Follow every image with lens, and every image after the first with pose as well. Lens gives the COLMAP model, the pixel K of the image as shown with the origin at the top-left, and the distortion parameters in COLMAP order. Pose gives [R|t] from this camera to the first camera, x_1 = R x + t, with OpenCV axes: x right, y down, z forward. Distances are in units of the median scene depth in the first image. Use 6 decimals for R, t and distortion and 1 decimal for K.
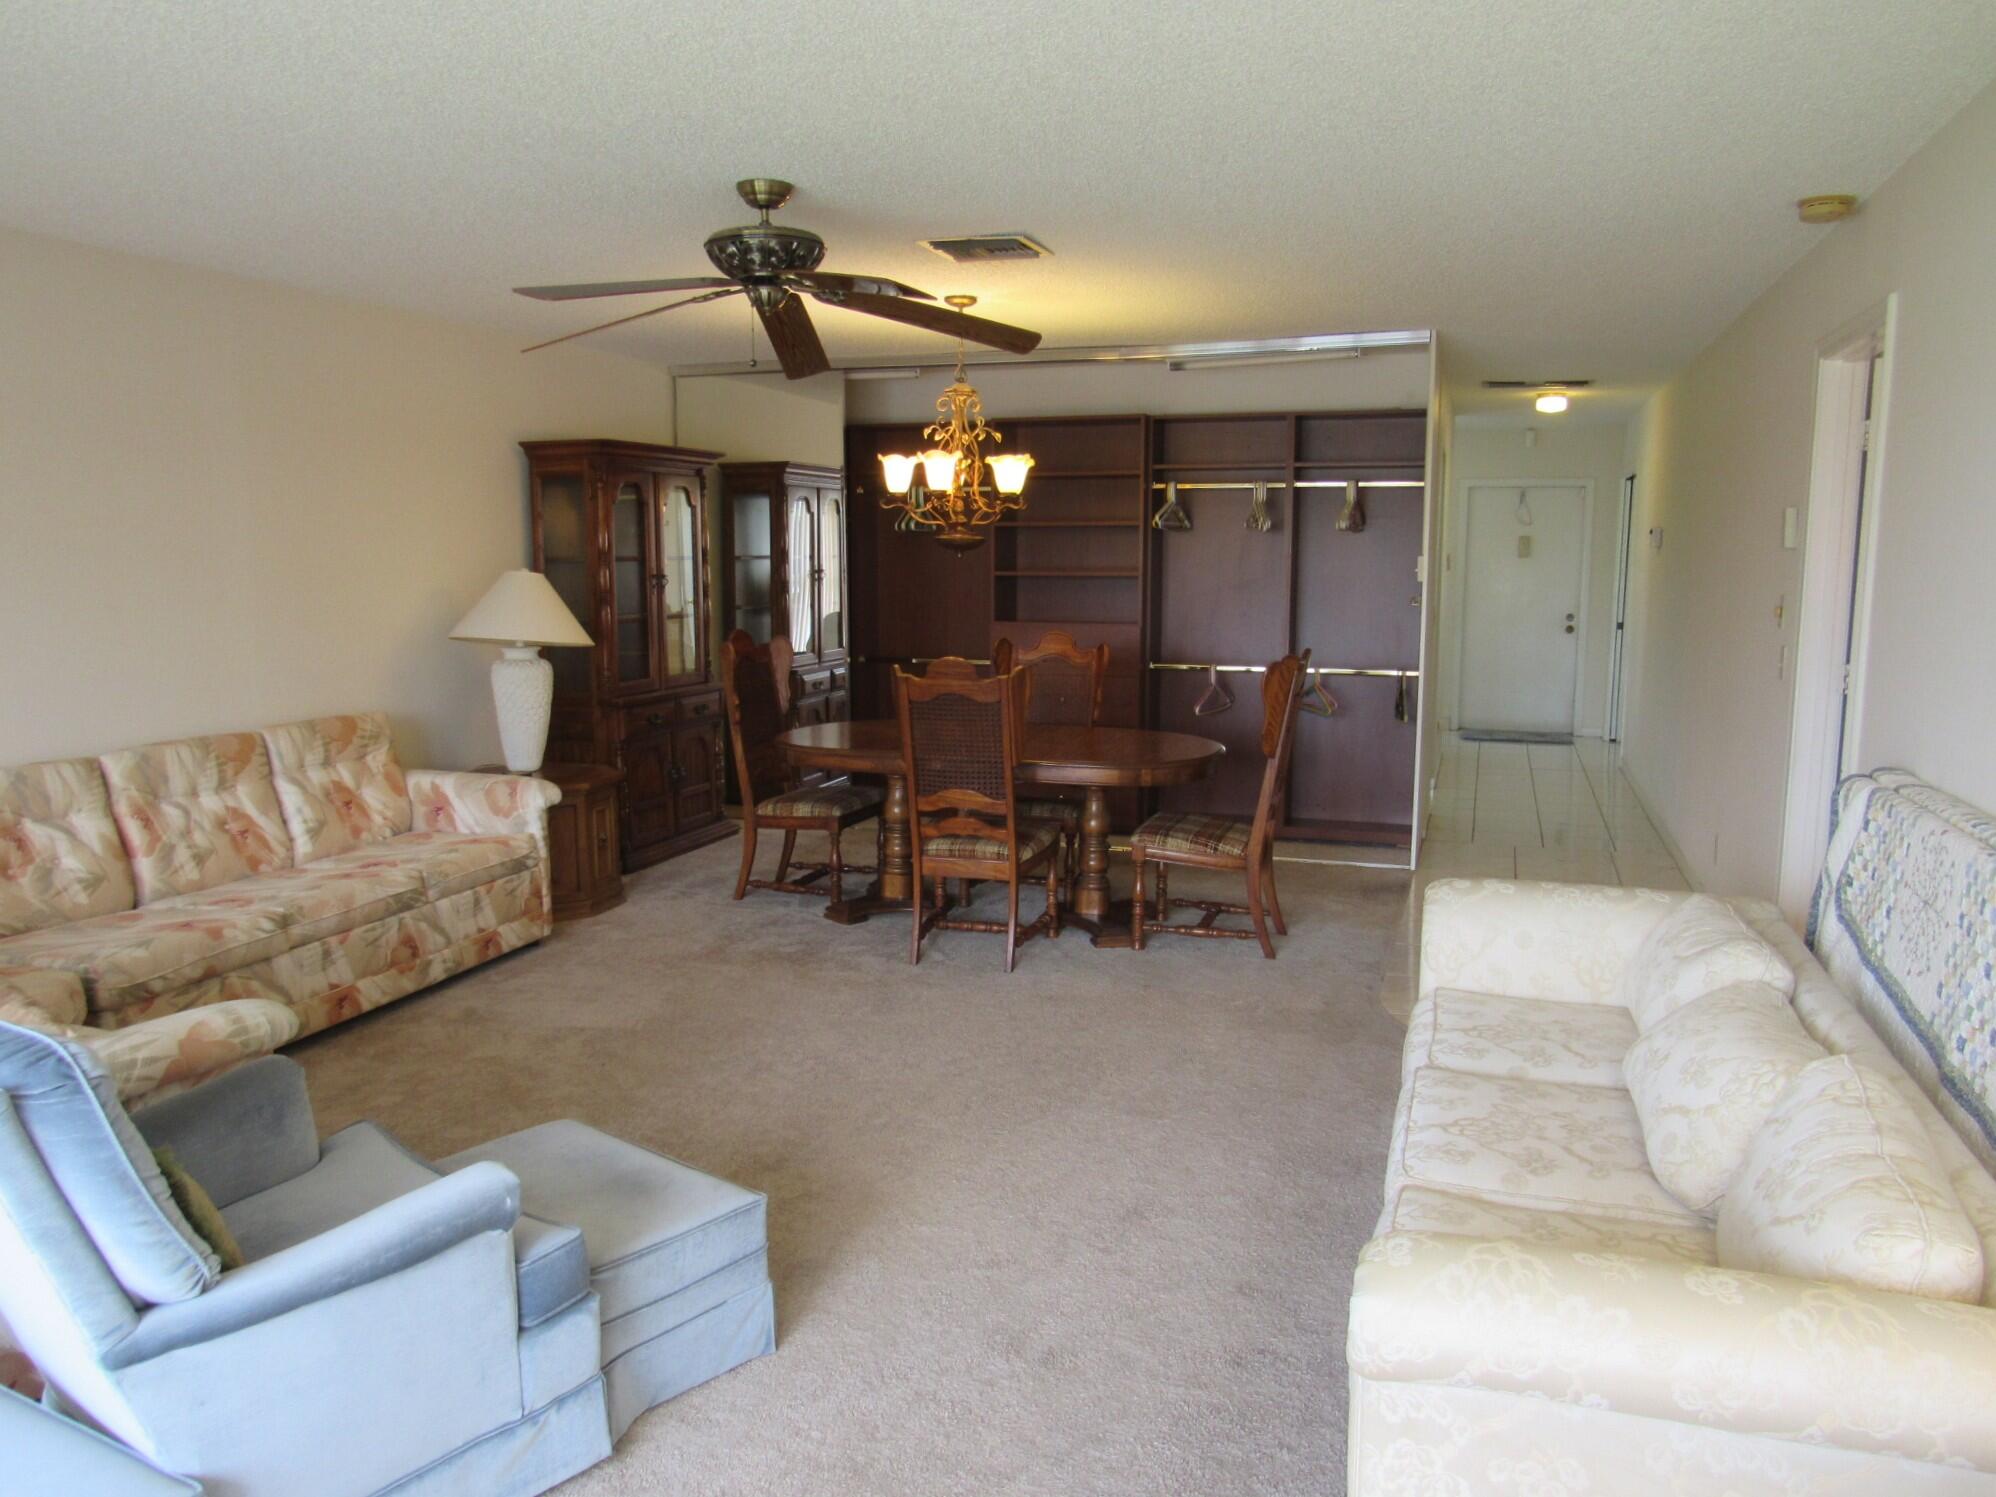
lens RADIAL K [[1416.3, 0, 994.8], [0, 1416.3, 744.9], [0, 0, 1]] dist [-0.041726, 0.023839]
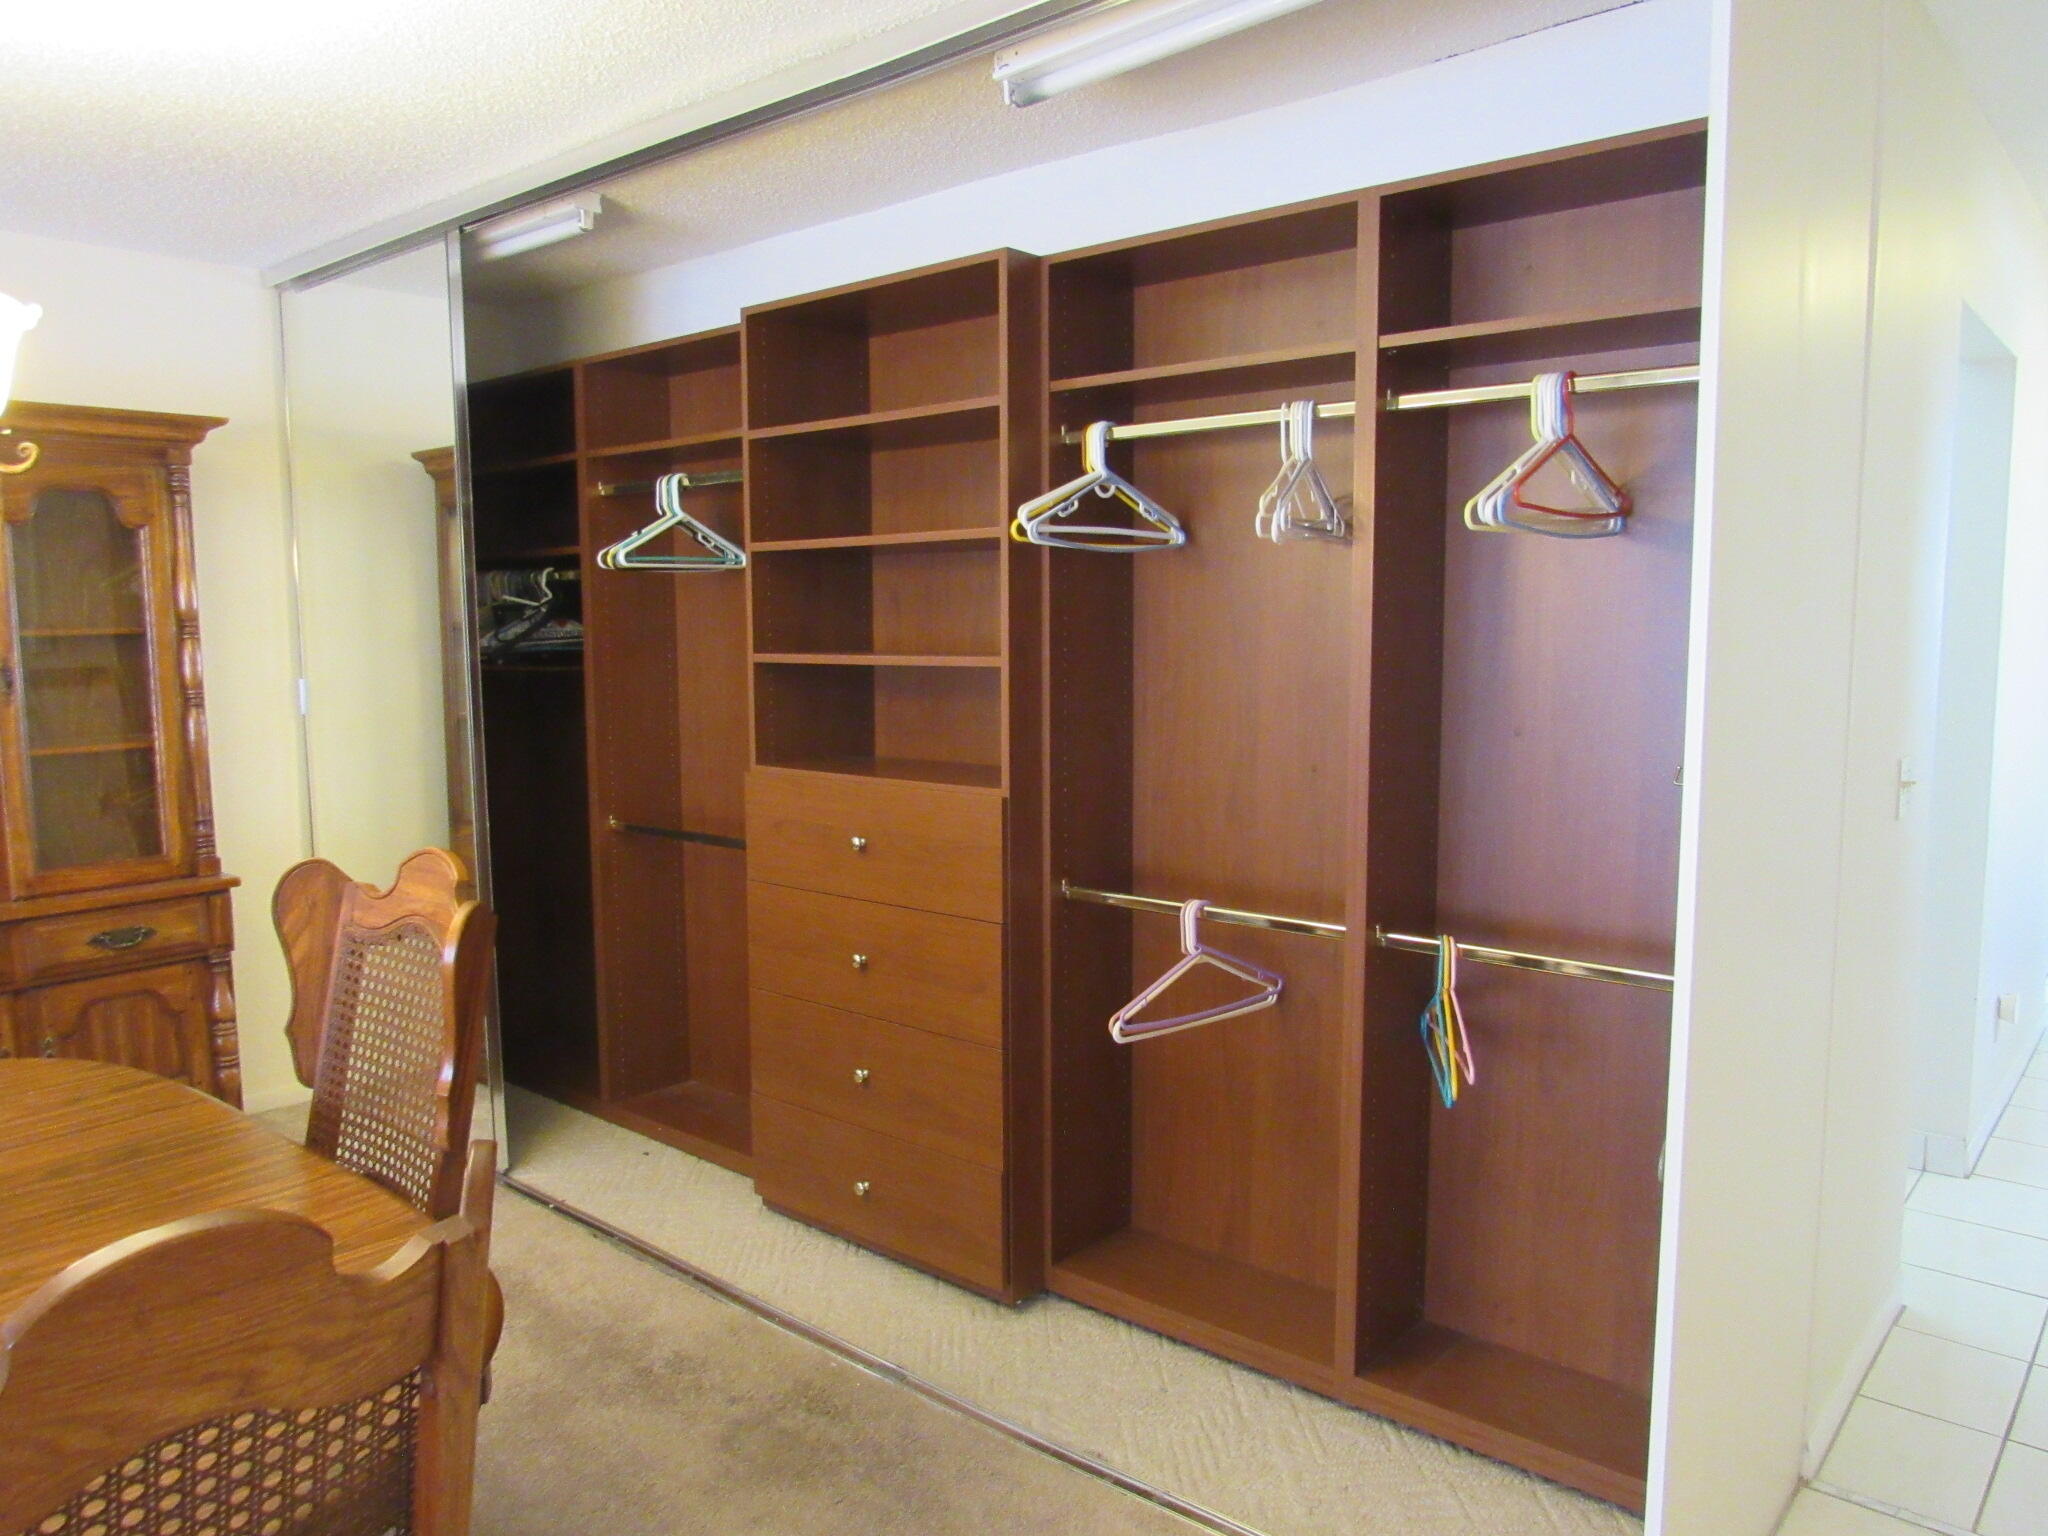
lens RADIAL K [[1453.2, 0, 1019.7], [0, 1453.2, 754.4], [0, 0, 1]] dist [-0.041726, 0.023839]
pose [[0.924995, 0.024940, -0.379160, 0.287937], [-0.037094, 0.999004, -0.024783, -0.094576], [0.378164, 0.036988, 0.924999, 0.701305]]
